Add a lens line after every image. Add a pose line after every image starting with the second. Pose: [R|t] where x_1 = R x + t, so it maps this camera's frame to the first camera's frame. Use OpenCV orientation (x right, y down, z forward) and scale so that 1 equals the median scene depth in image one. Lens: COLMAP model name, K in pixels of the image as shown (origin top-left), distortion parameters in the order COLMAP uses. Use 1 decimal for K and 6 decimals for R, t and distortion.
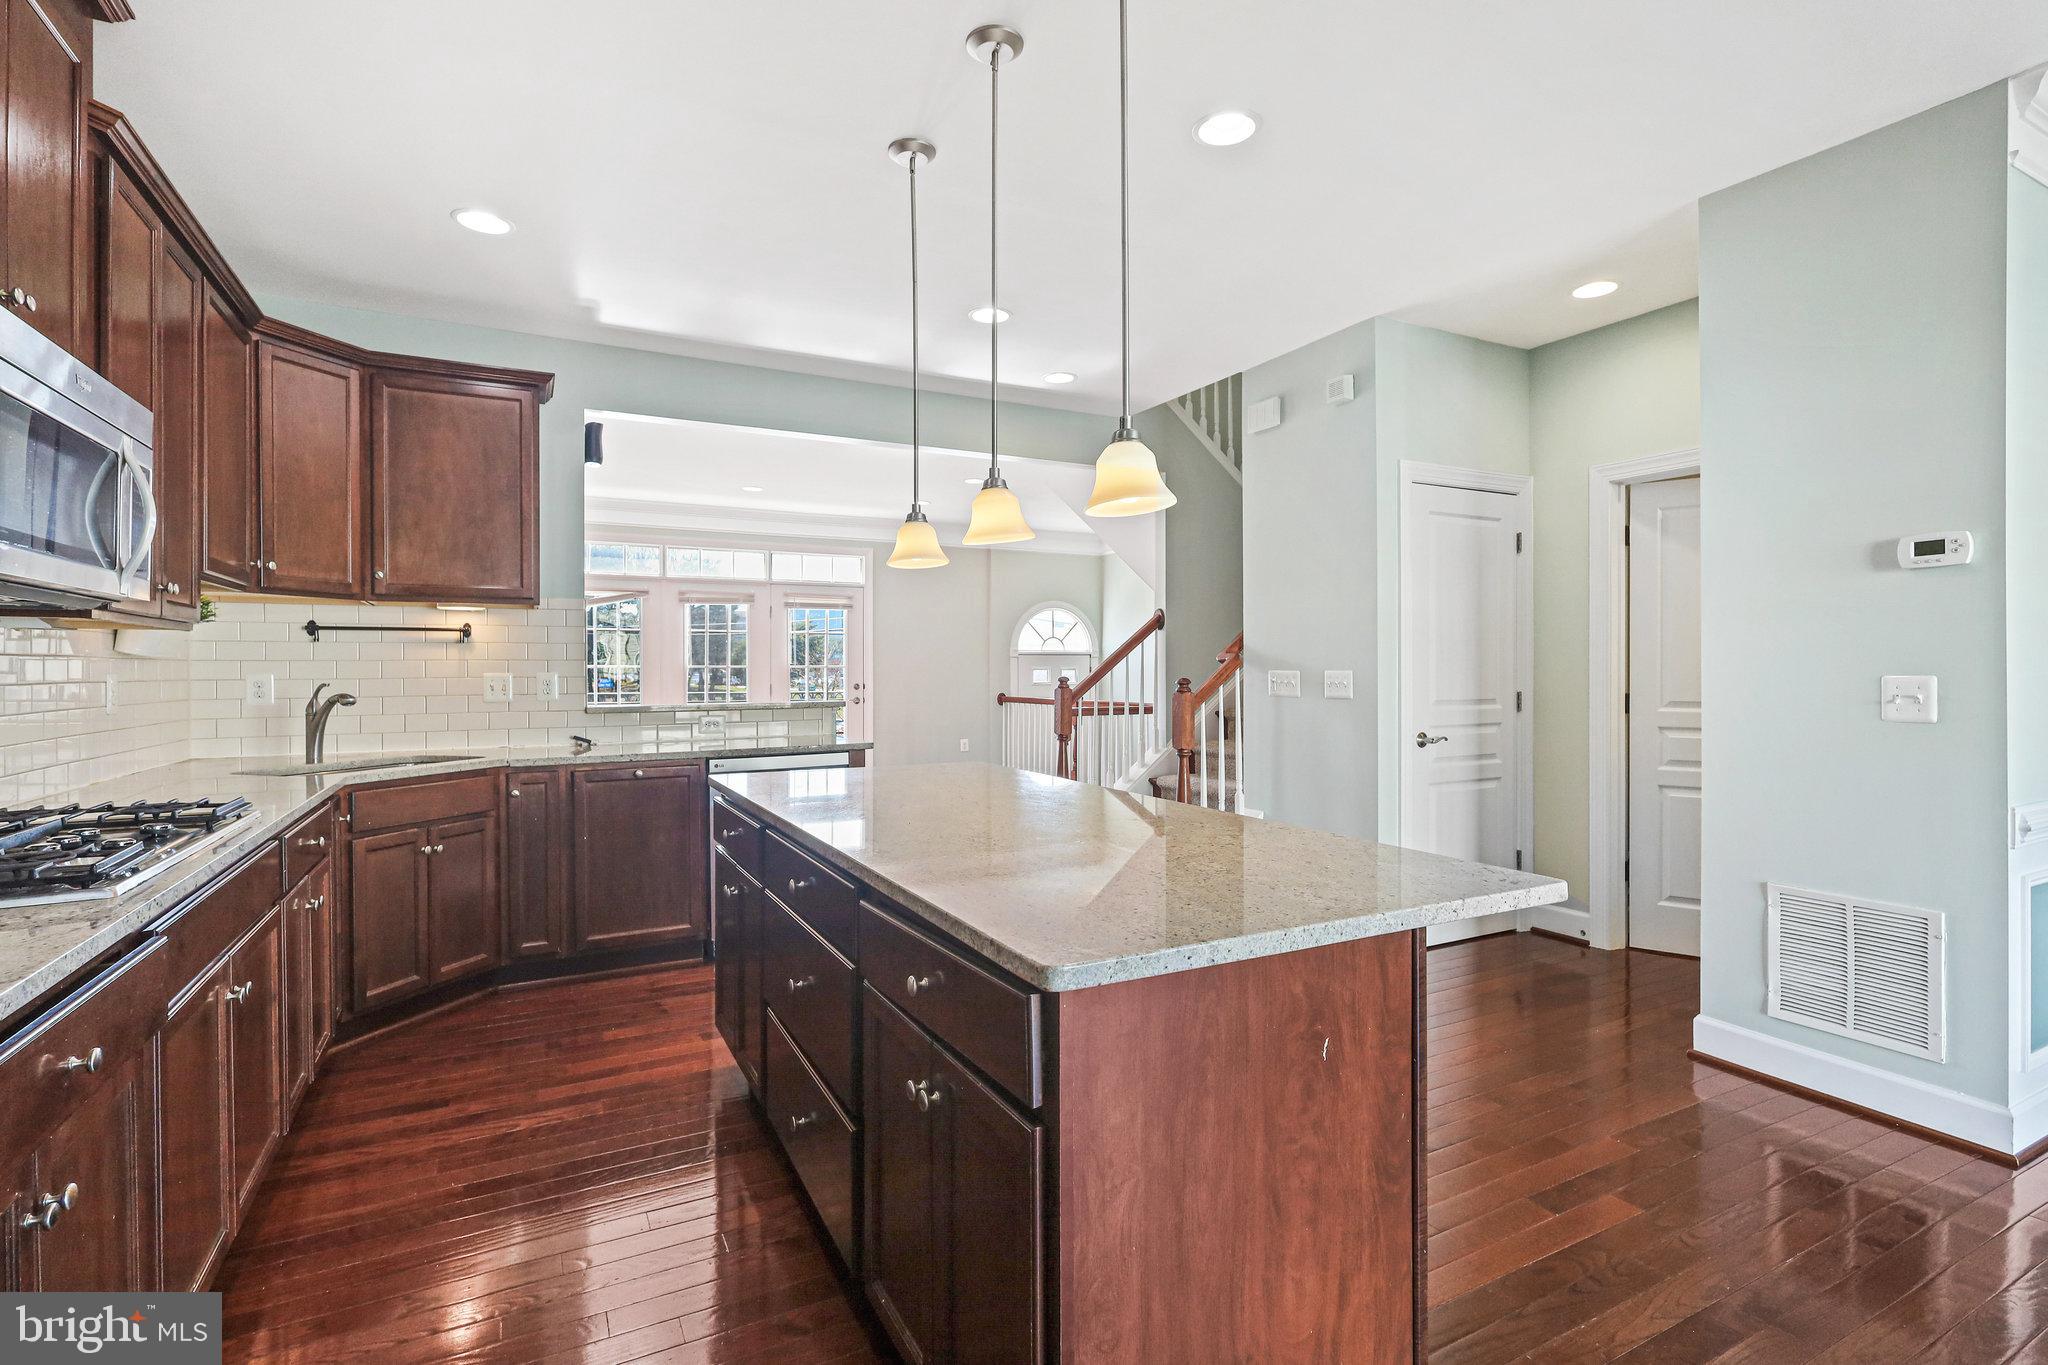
lens RADIAL K [[969.5, 0, 1024.9], [0, 969.5, 676.6], [0, 0, 1]] dist [0.000359, 0.000020]
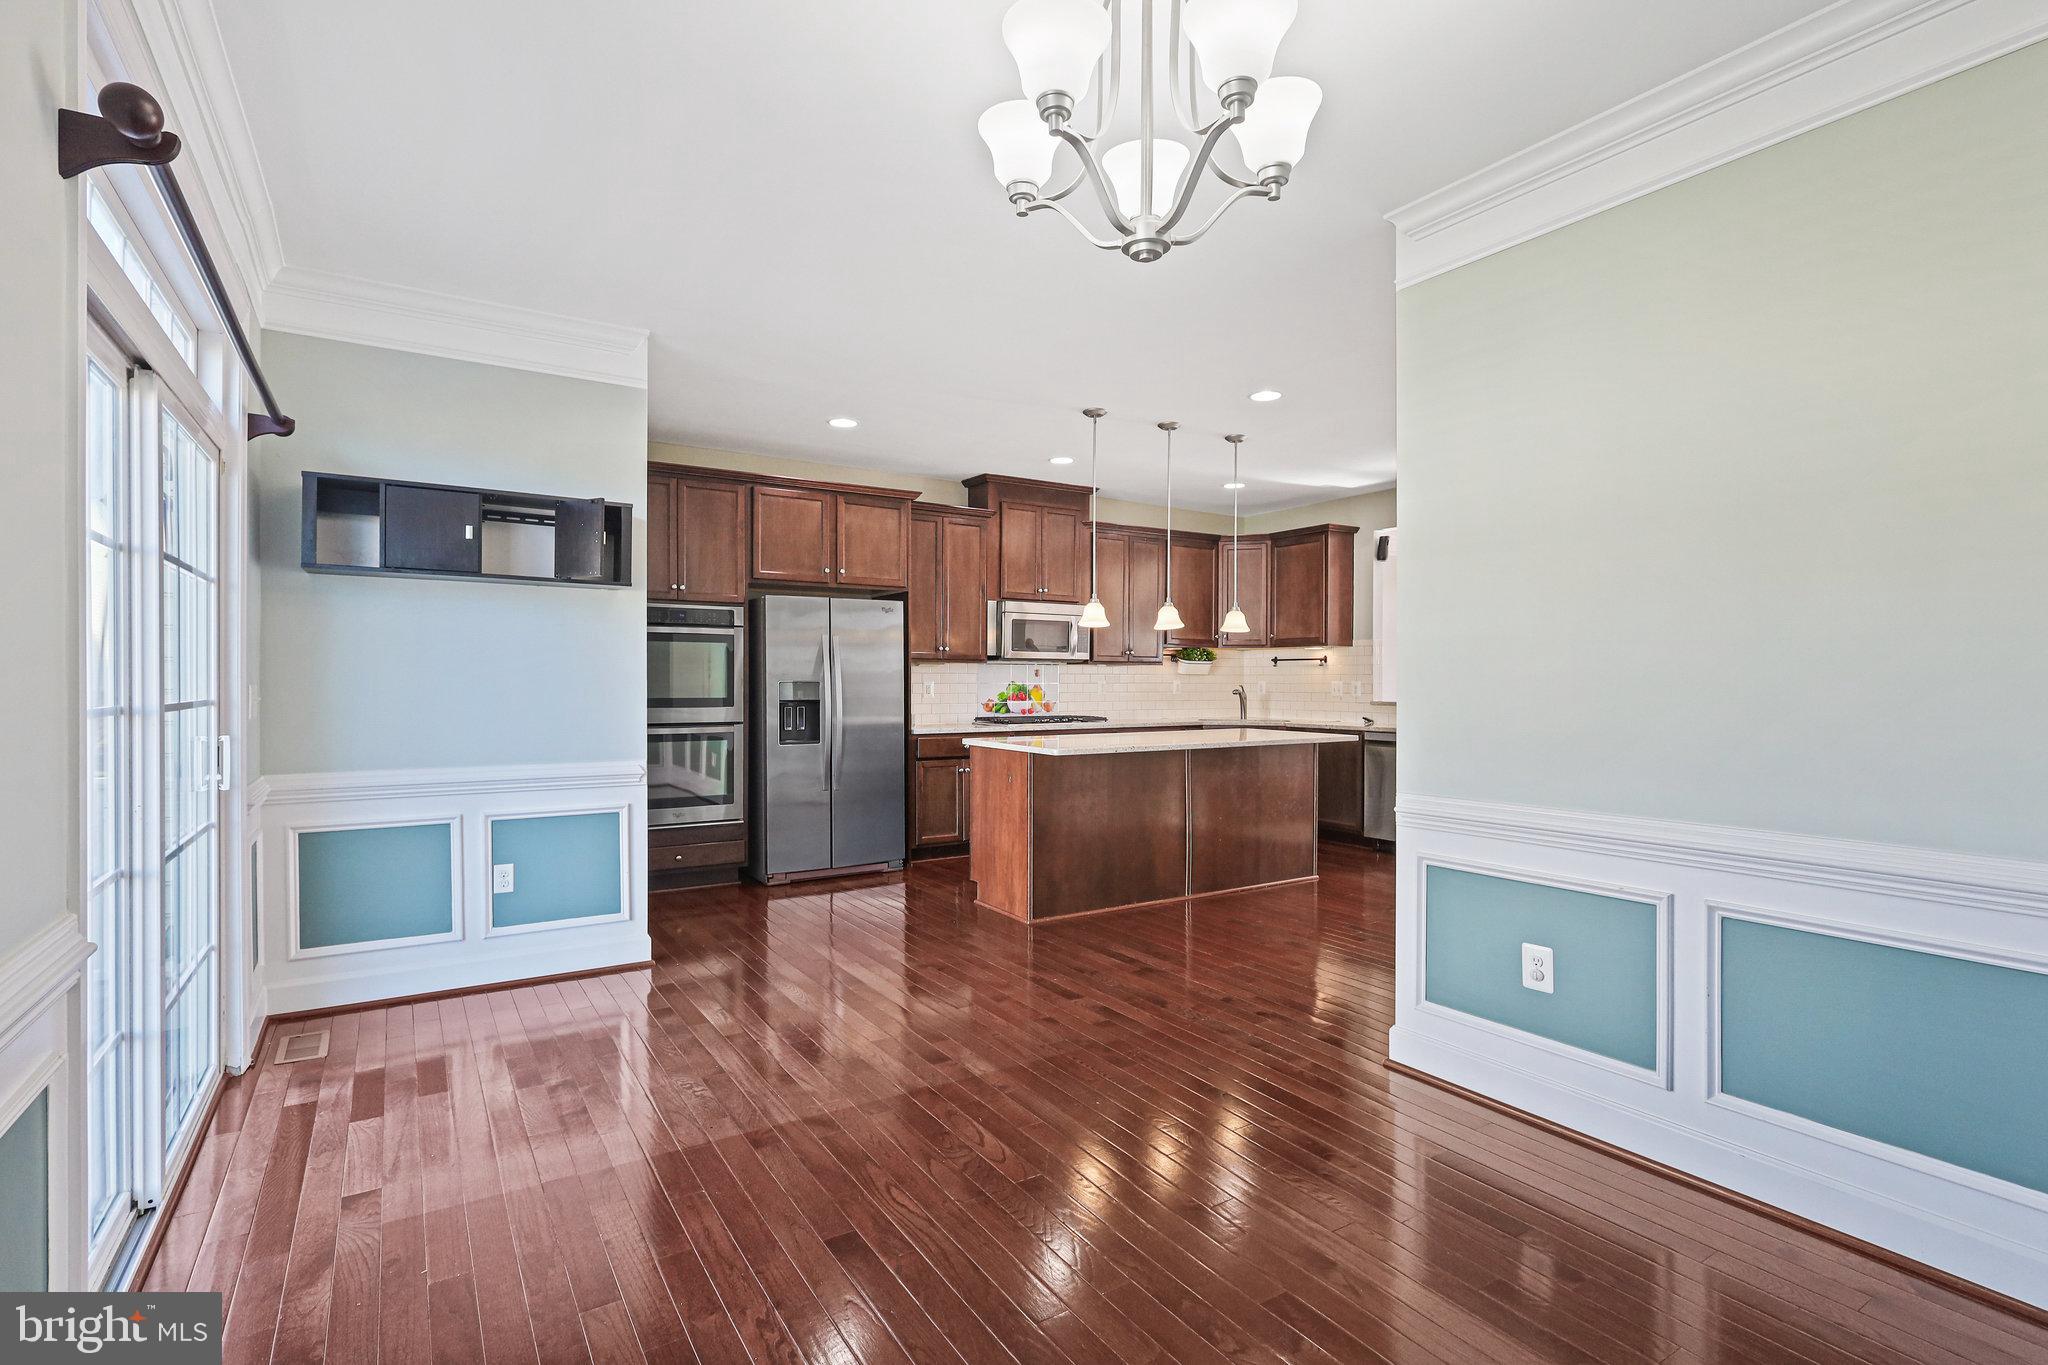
lens RADIAL K [[969.5, 0, 1024.9], [0, 969.5, 676.6], [0, 0, 1]] dist [0.000359, 0.000020]
pose [[0.086324, 0.000558, -0.996267, 1.328518], [-0.001761, 0.999998, 0.000408, -0.011554], [0.996266, 0.001719, 0.086325, 0.226513]]
